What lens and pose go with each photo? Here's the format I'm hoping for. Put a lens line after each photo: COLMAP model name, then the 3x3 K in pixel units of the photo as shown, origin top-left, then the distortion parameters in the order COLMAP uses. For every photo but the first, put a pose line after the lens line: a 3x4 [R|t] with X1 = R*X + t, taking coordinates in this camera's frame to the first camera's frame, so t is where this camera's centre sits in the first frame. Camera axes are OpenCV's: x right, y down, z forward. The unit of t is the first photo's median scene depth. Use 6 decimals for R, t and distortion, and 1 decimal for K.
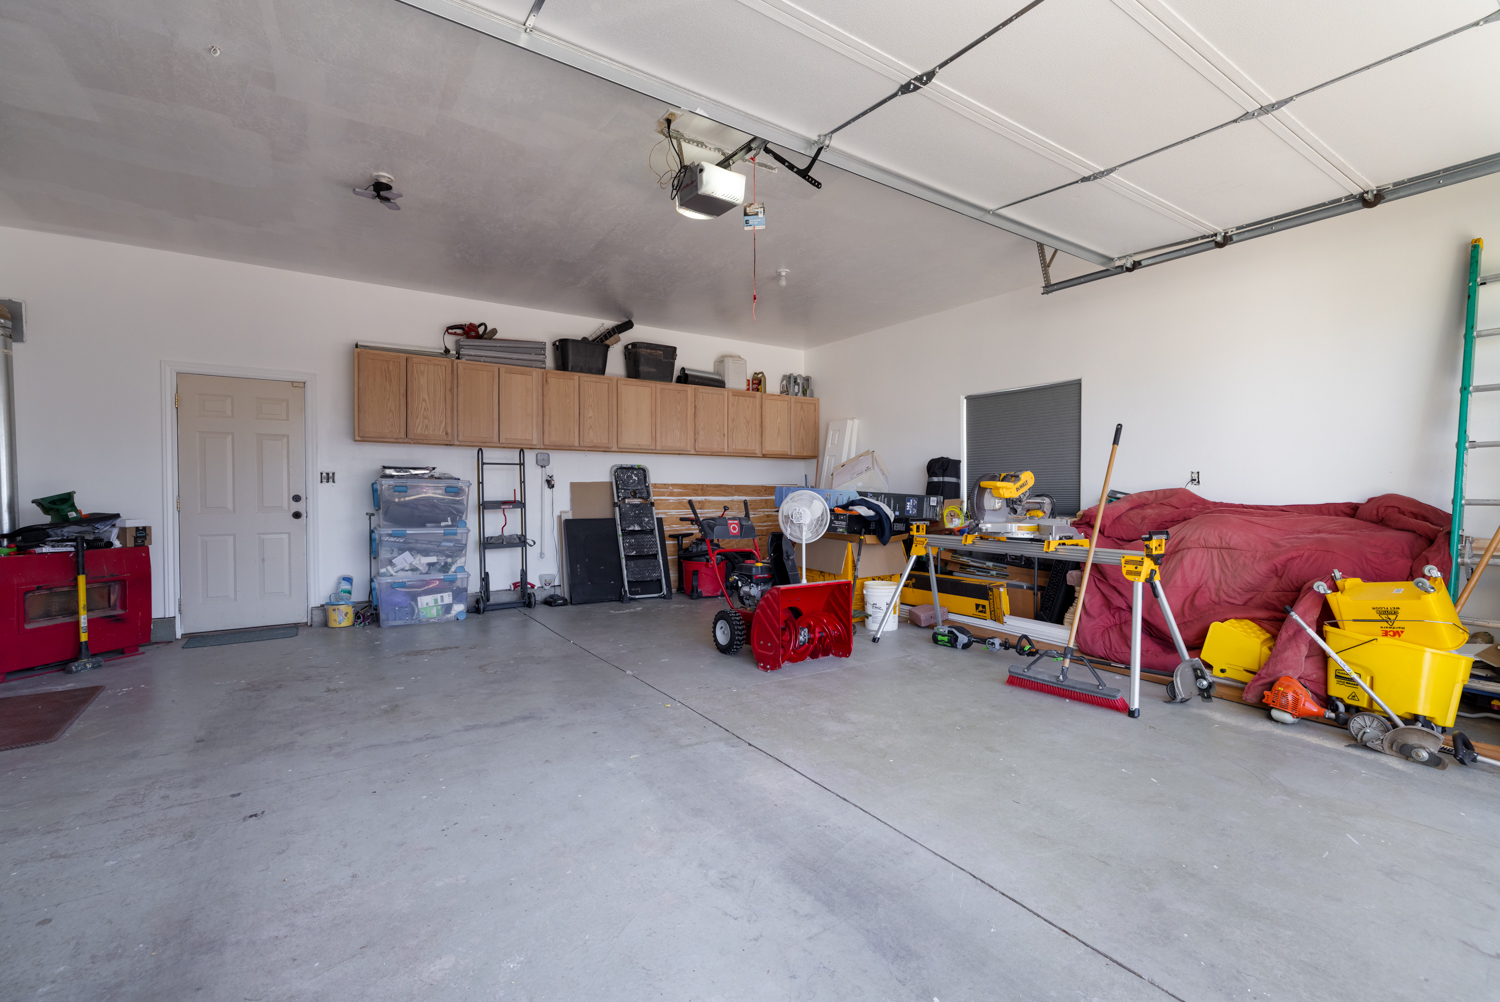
lens RADIAL K [[649.2, 0, 750.2], [0, 649.2, 499.7], [0, 0, 1]] dist [-0.000432, 0.000001]
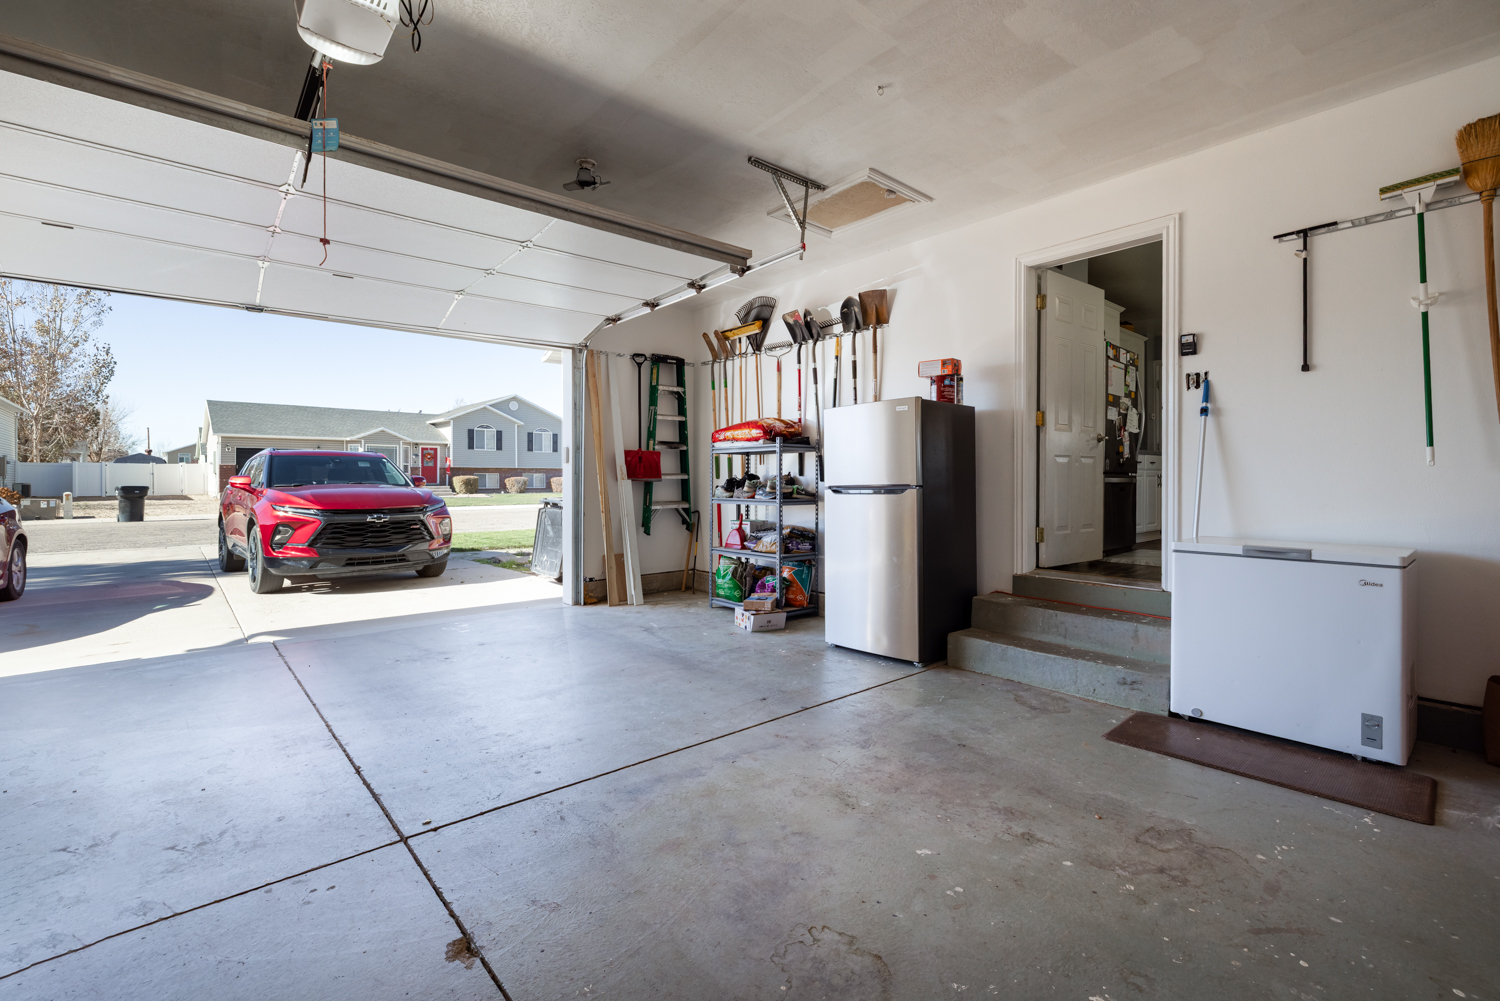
lens RADIAL K [[649.2, 0, 748.7], [0, 649.2, 493.1], [0, 0, 1]] dist [-0.000432, 0.000001]
pose [[-0.991329, 0.003158, -0.131363, -0.371496], [-0.001793, 0.999293, 0.037553, -0.033334], [0.131389, 0.037463, -0.990623, 1.719575]]
